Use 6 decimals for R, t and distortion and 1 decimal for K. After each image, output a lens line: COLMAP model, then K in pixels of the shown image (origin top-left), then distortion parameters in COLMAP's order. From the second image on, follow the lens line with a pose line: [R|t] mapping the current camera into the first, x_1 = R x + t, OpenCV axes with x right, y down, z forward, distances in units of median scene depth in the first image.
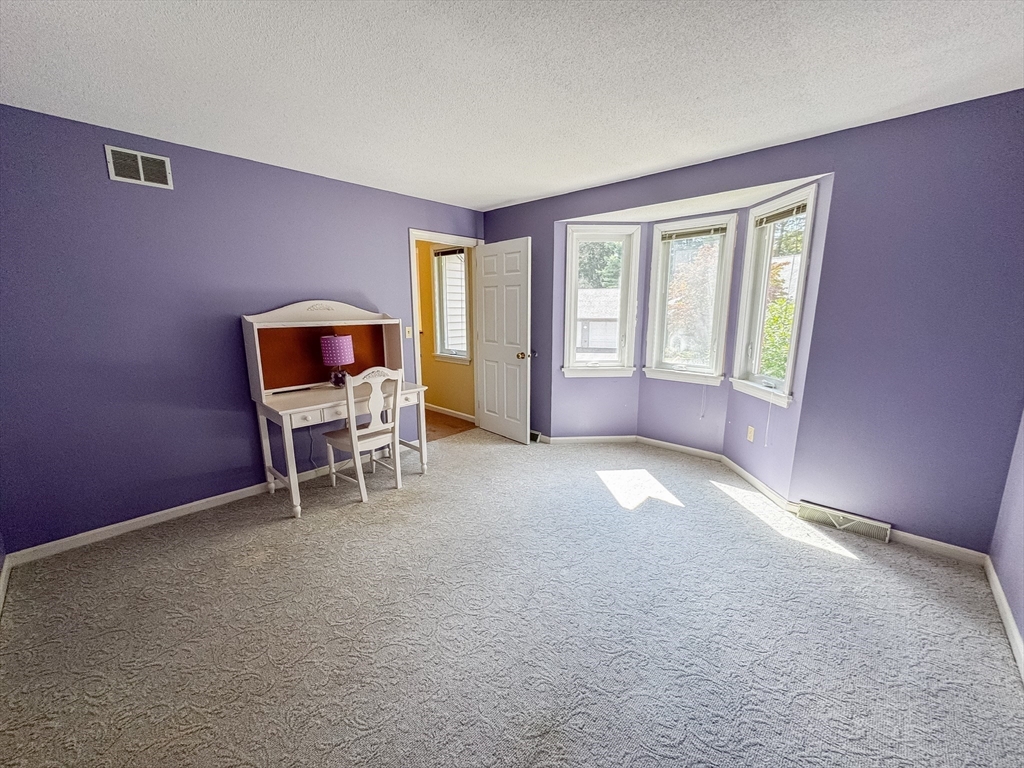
lens RADIAL K [[411.1, 0, 513.2], [0, 411.1, 383.7], [0, 0, 1]] dist [-0.002287, -0.000380]
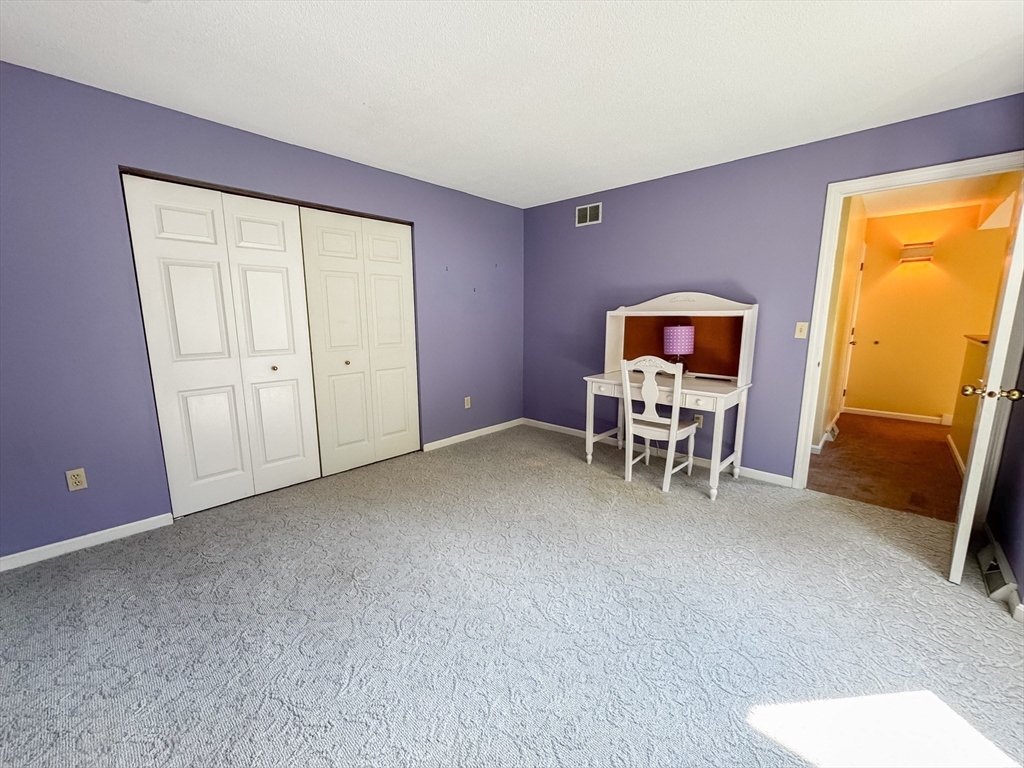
lens RADIAL K [[411.1, 0, 513.2], [0, 411.1, 383.7], [0, 0, 1]] dist [-0.002287, -0.000380]
pose [[-0.007266, 0.168258, -0.985716, 0.656603], [-0.181638, 0.969122, 0.166764, -0.081245], [0.983339, 0.180255, 0.023520, 0.653043]]
